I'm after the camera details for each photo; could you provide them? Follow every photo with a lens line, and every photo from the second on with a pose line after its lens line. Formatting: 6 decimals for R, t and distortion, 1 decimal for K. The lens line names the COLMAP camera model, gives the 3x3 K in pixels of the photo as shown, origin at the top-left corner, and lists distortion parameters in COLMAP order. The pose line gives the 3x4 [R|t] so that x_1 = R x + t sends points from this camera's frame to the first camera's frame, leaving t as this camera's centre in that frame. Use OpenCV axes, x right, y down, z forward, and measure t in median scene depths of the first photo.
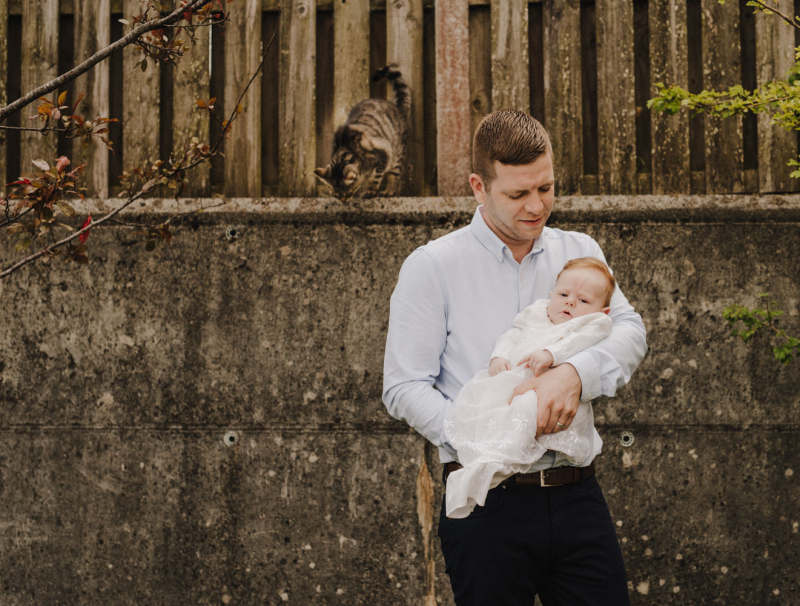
lens RADIAL K [[1373.3, 0, 400.8], [0, 1373.3, 299.3], [0, 0, 1]] dist [0.028276, 0.000000]
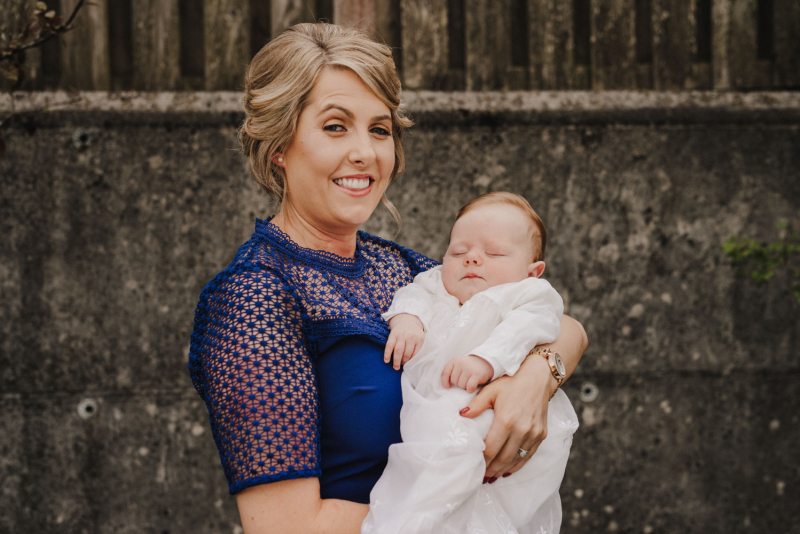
lens RADIAL K [[1210.0, 0, 398.7], [0, 1210.0, 273.4], [0, 0, 1]] dist [0.012338, 0.000000]
pose [[0.983248, -0.021290, 0.181024, -0.074238], [0.008526, 0.997440, 0.070999, -0.020335], [-0.182072, -0.068266, 0.980913, 0.313888]]
